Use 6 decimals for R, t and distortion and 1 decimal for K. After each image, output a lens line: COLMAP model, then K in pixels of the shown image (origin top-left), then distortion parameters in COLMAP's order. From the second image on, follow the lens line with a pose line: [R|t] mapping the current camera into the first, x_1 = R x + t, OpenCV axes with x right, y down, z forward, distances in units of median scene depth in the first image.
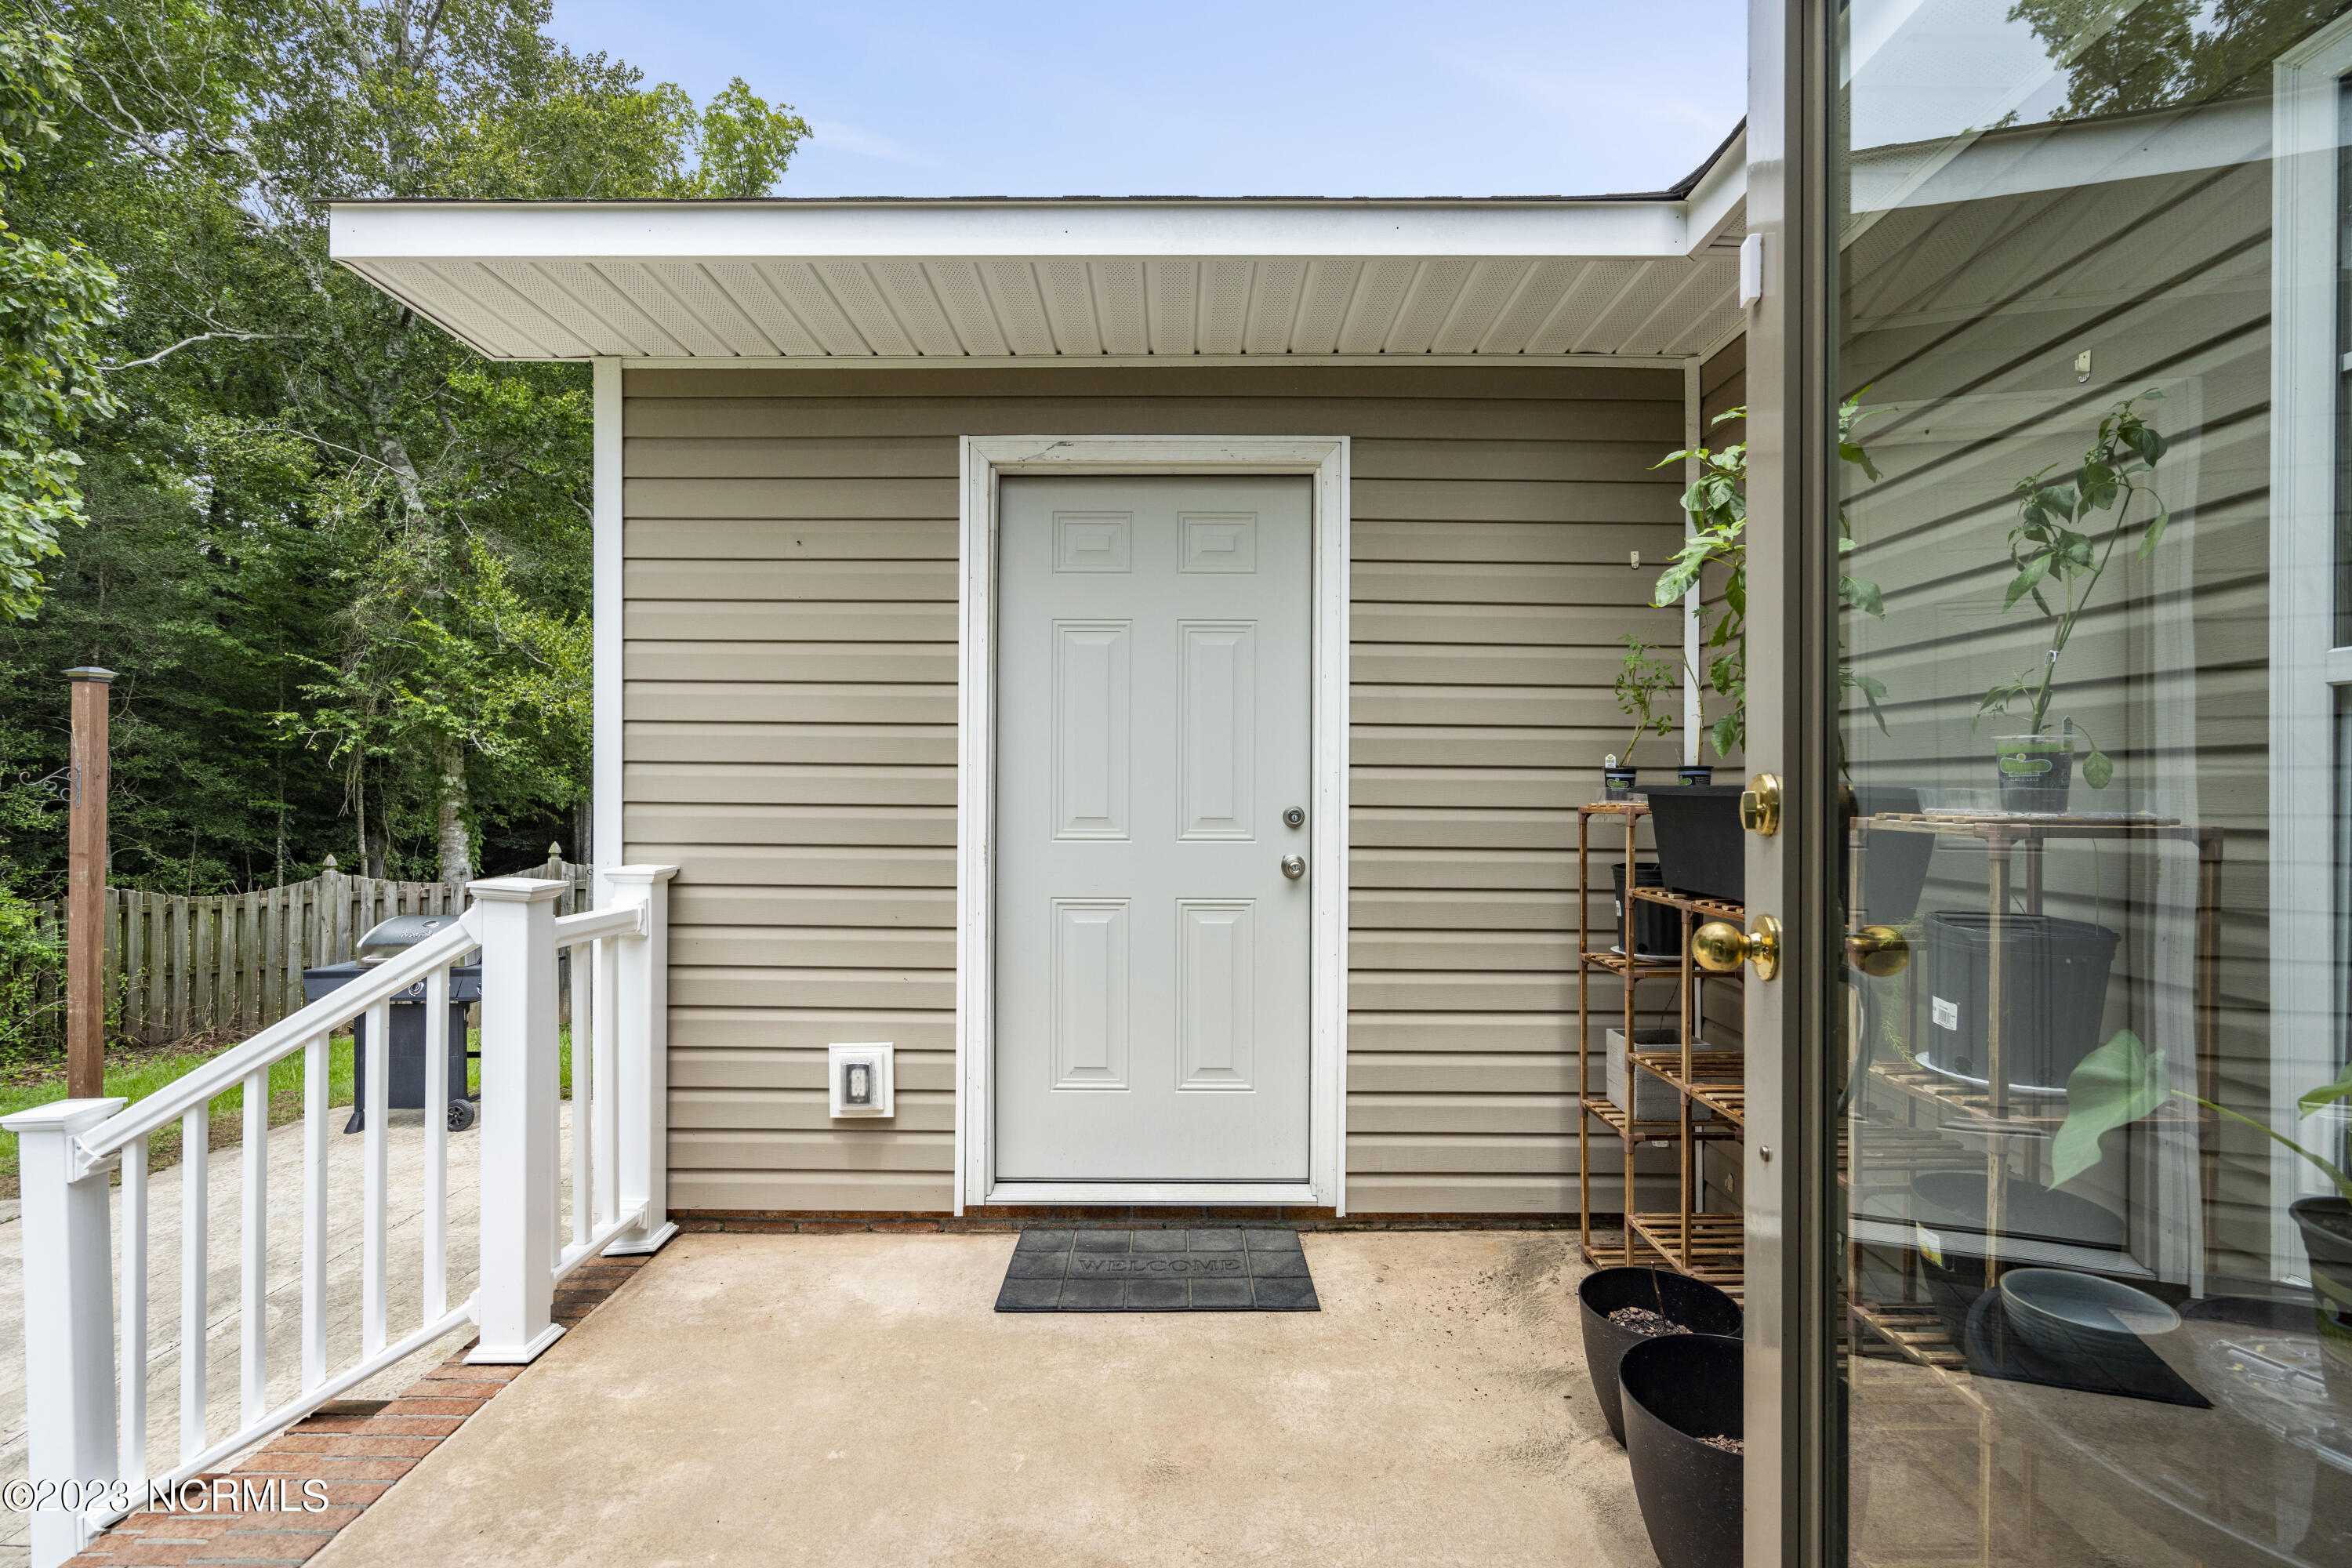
lens RADIAL K [[1095.3, 0, 1172.5], [0, 1095.3, 783.4], [0, 0, 1]] dist [-0.005832, 0.000021]
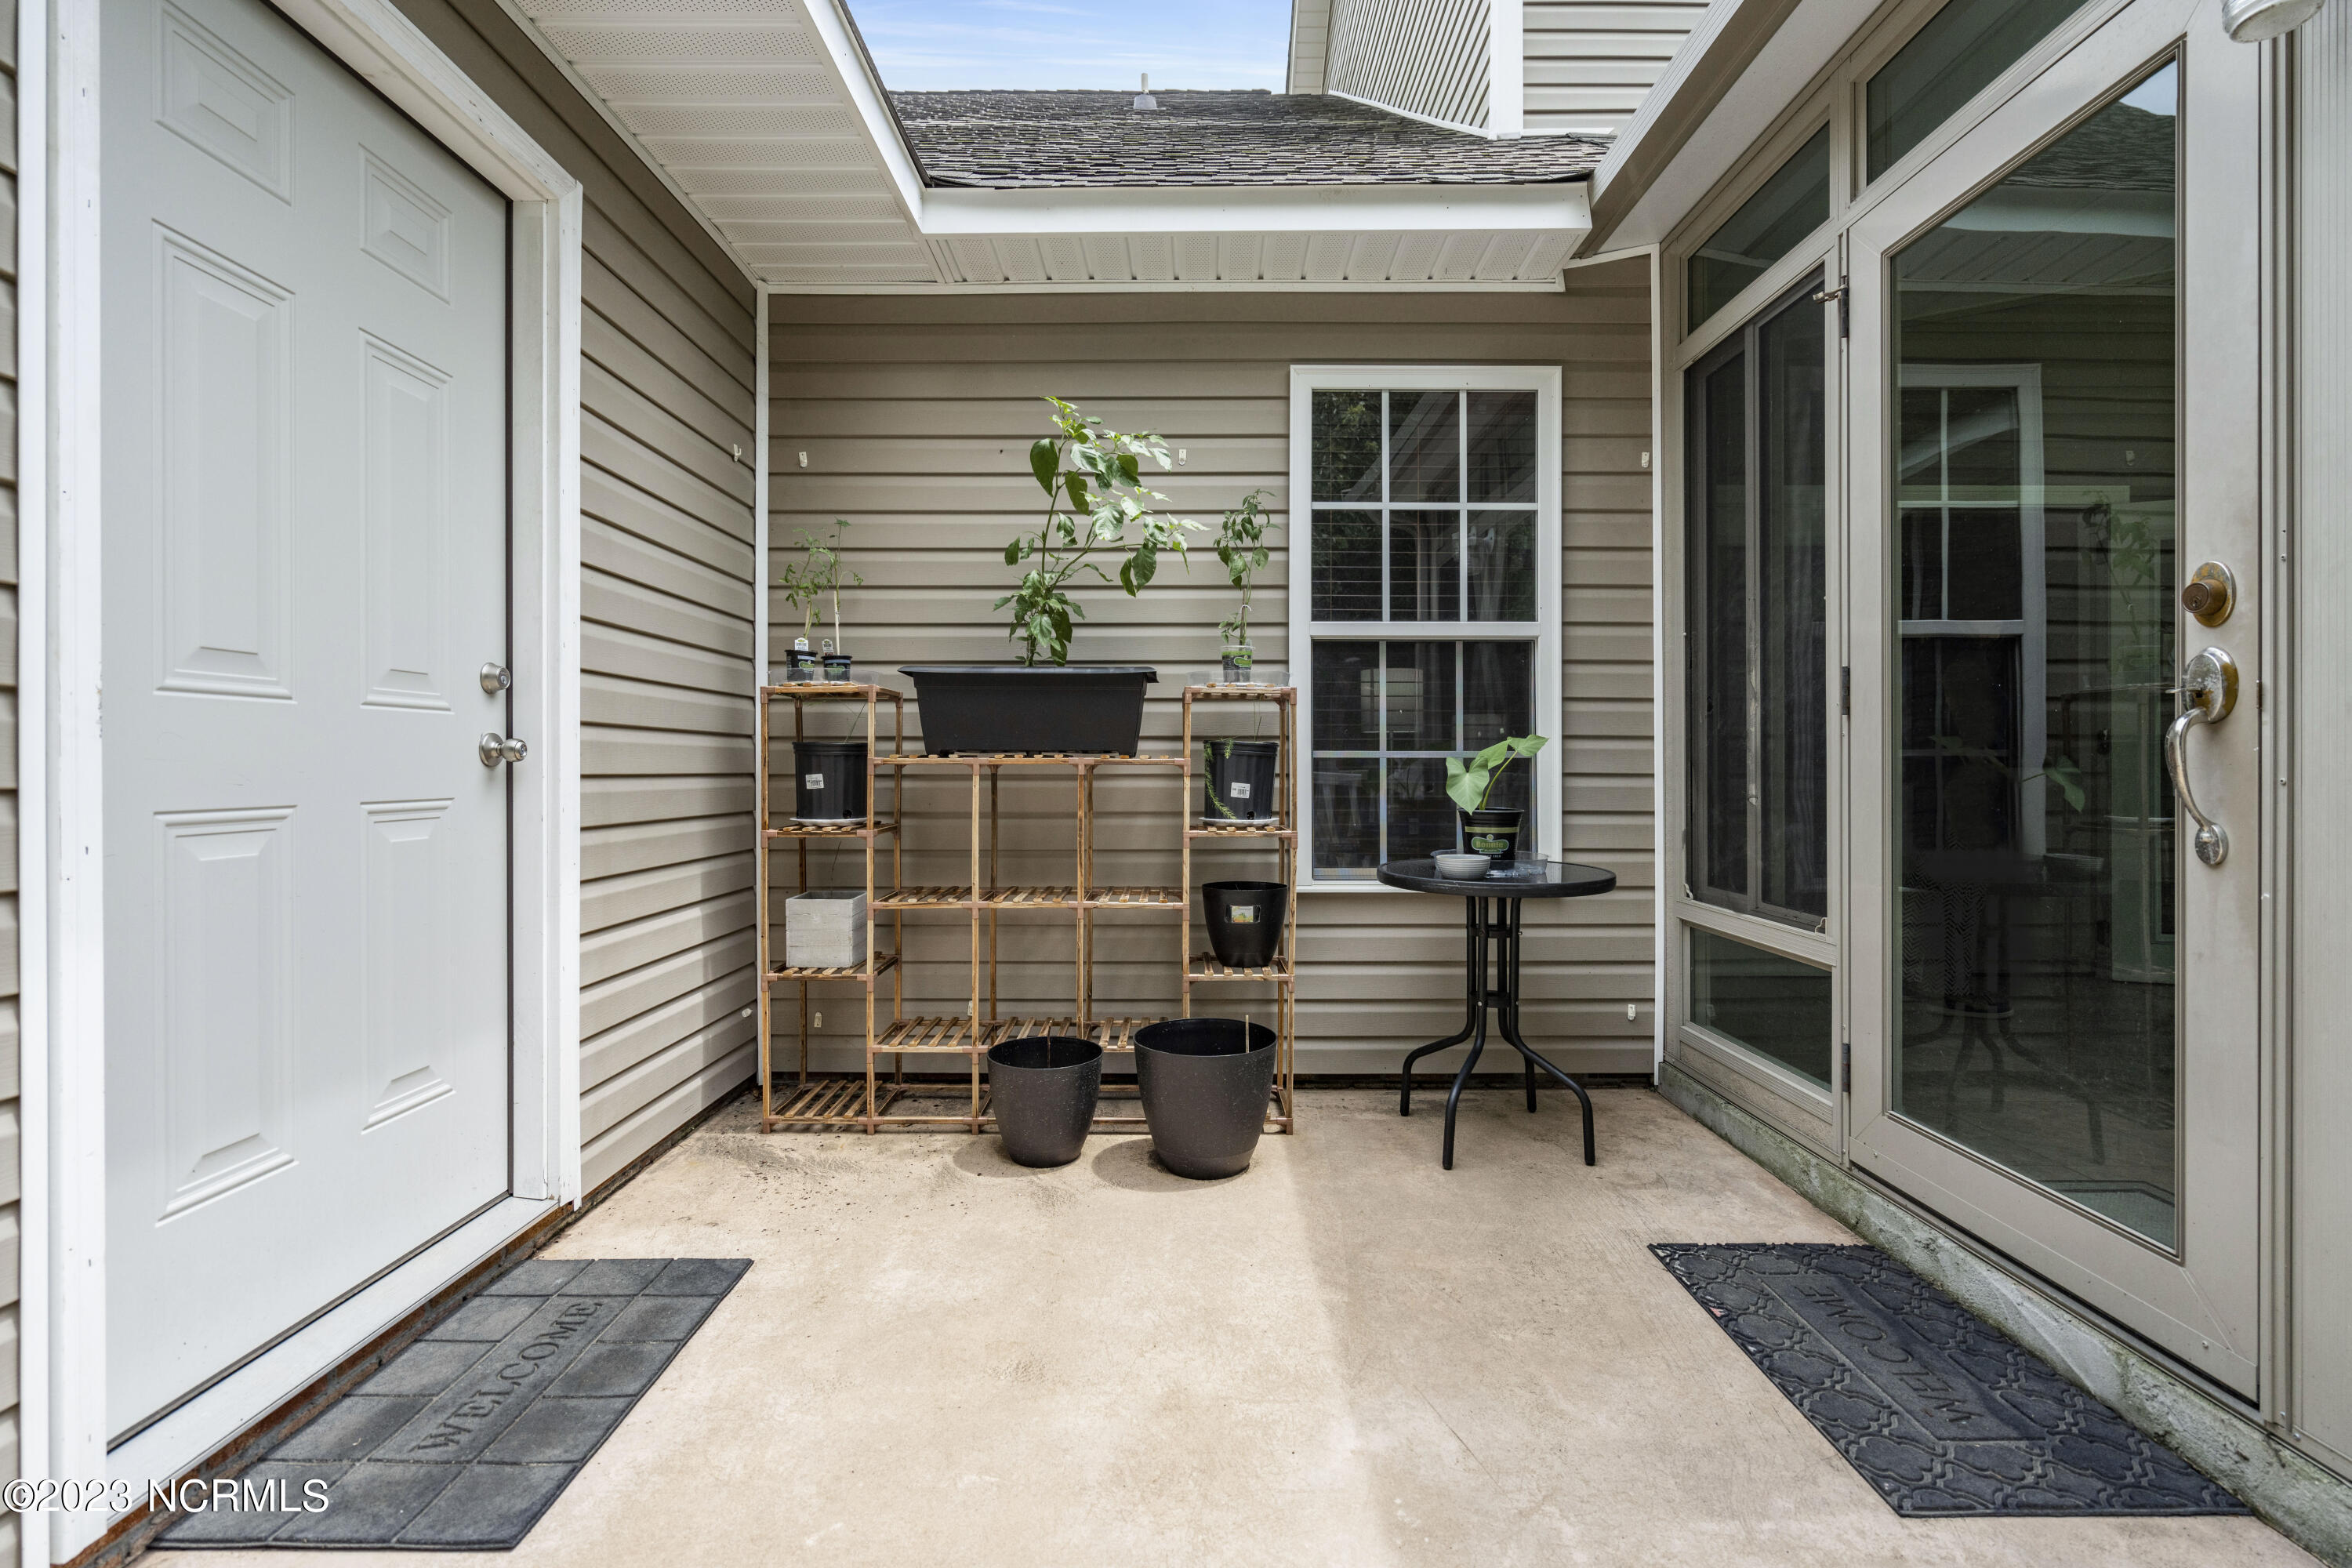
lens RADIAL K [[1095.3, 0, 1172.0], [0, 1095.3, 771.0], [0, 0, 1]] dist [-0.005832, 0.000021]
pose [[-0.006170, -0.008341, 0.999946, -0.874216], [-0.002443, 0.999962, 0.008326, 0.122525], [-0.999978, -0.002391, -0.006190, 0.854145]]
